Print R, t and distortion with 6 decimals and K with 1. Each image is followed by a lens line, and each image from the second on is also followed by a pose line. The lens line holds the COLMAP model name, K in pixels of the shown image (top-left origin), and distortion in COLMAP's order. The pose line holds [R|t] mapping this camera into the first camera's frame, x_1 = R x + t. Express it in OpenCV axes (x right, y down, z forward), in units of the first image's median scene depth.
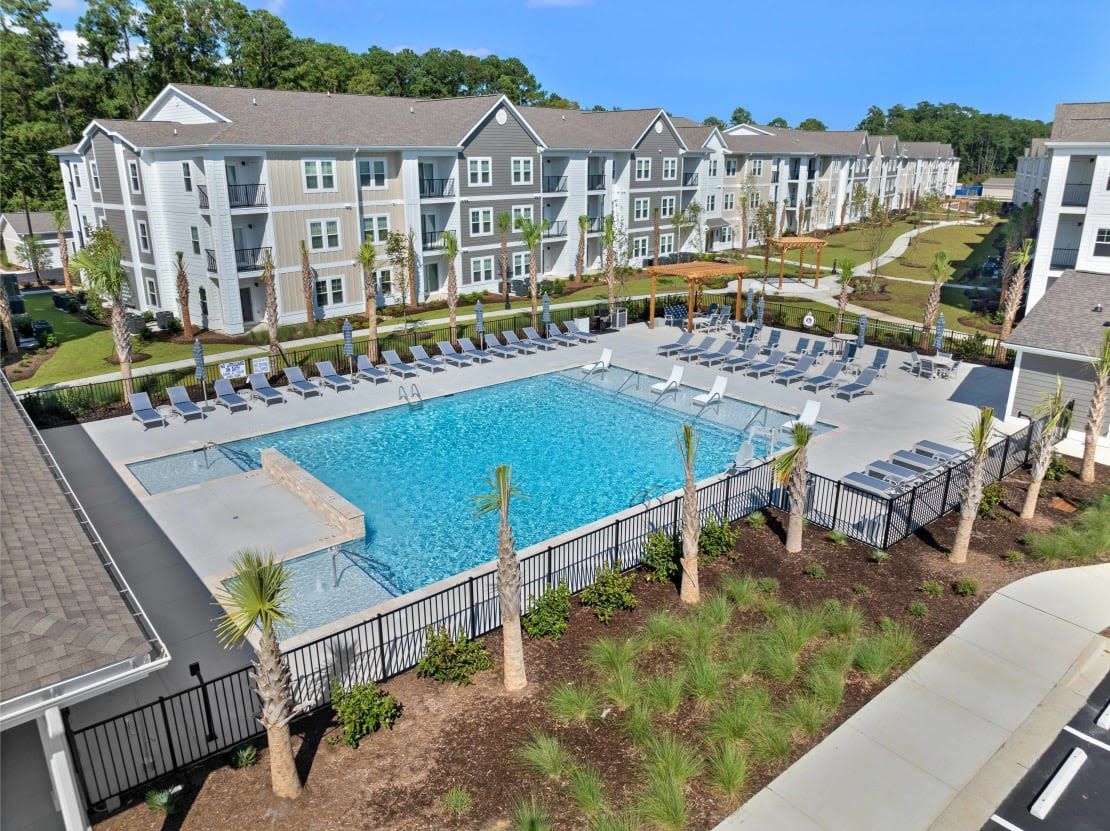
lens RADIAL K [[779.5, 0, 555.0], [0, 779.5, 415.5], [0, 0, 1]] dist [-0.003322, 0.000603]
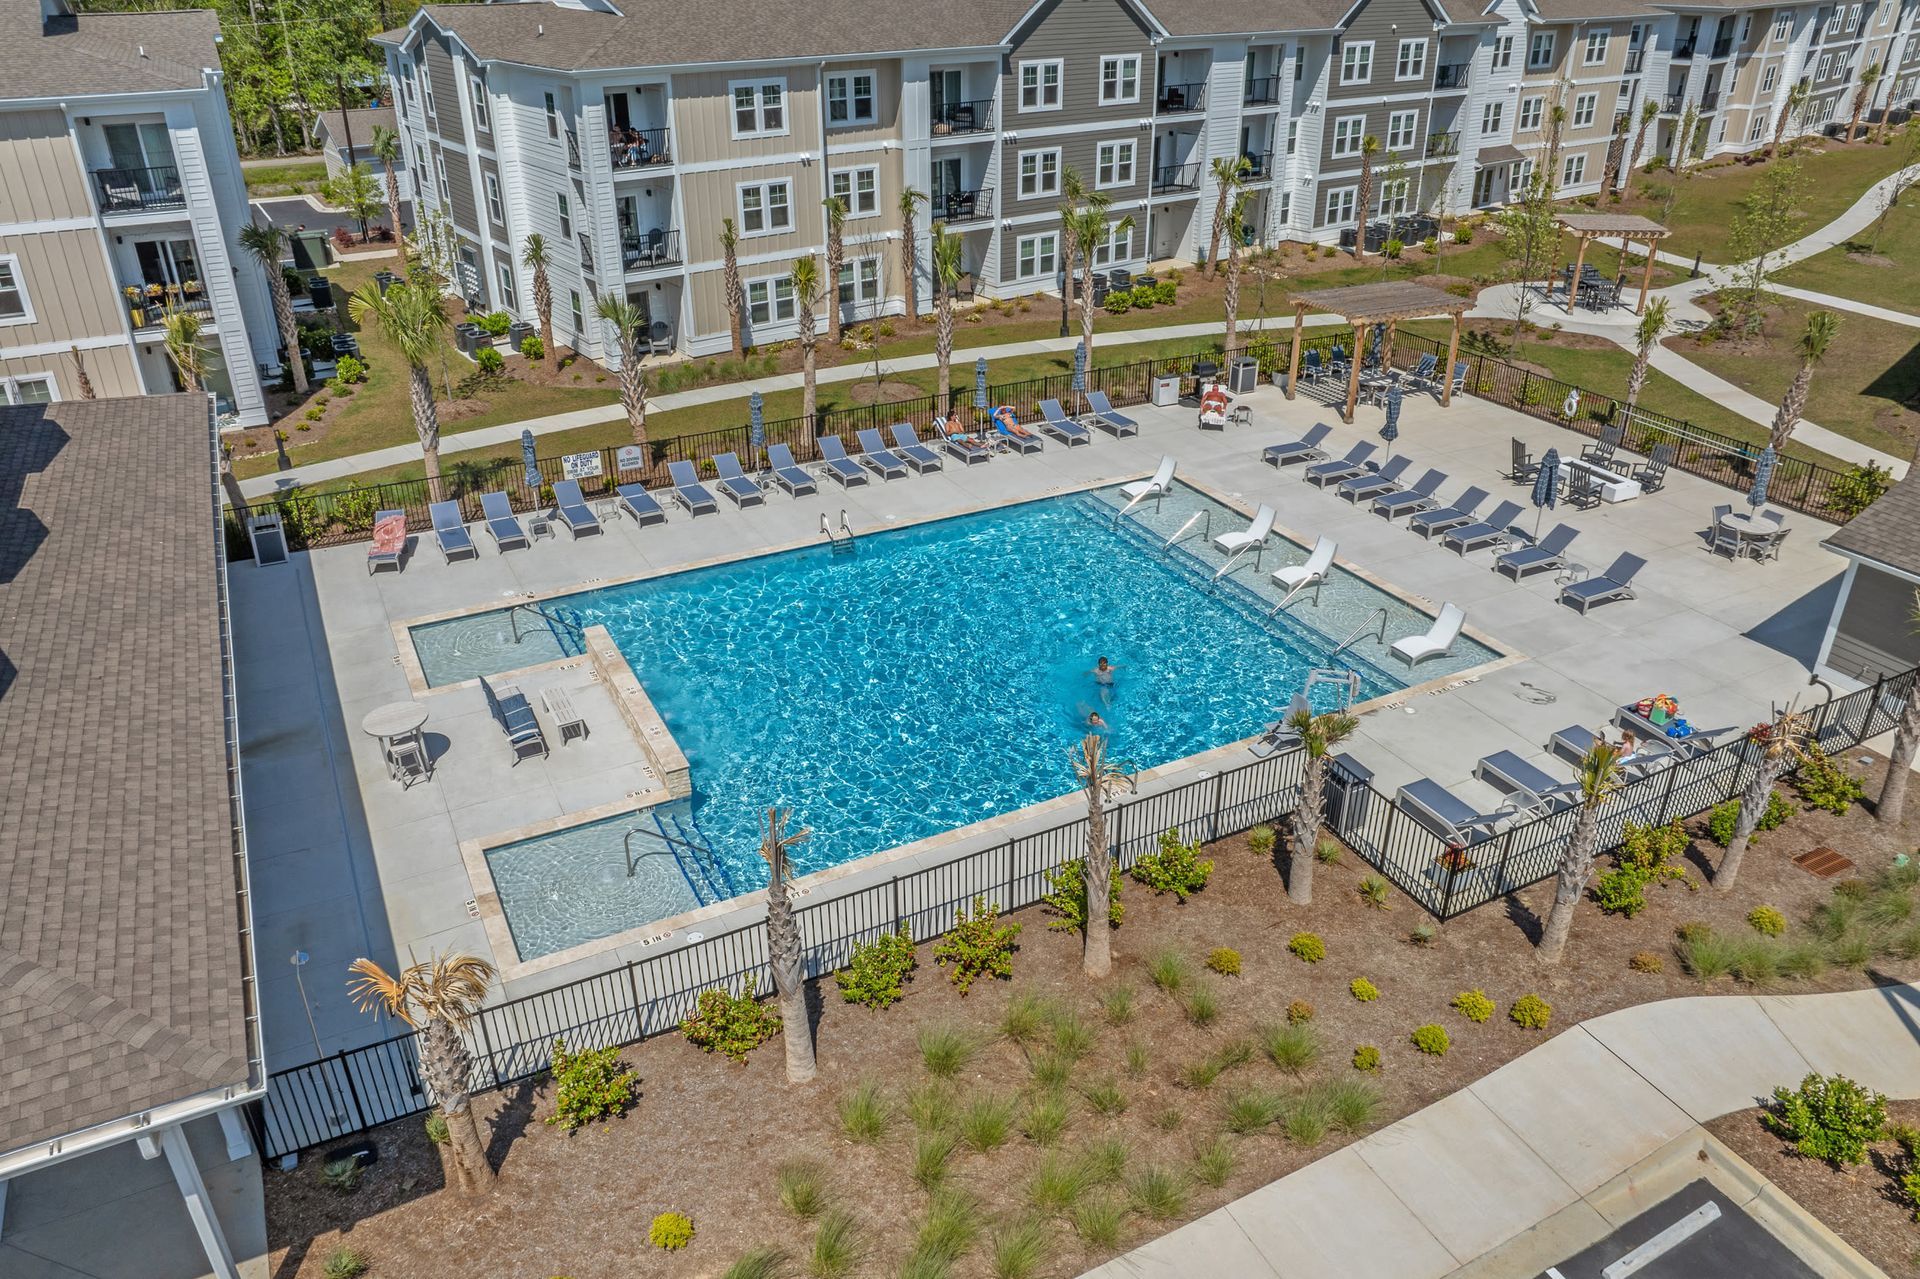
lens RADIAL K [[1344.2, 0, 990.8], [0, 1344.2, 634.0], [0, 0, 1]] dist [-0.006162, -0.006402]
pose [[0.981070, 0.095126, -0.168681, 0.076411], [-0.067527, 0.984411, 0.162404, -0.073080], [0.181500, -0.147940, 0.972199, -0.039456]]
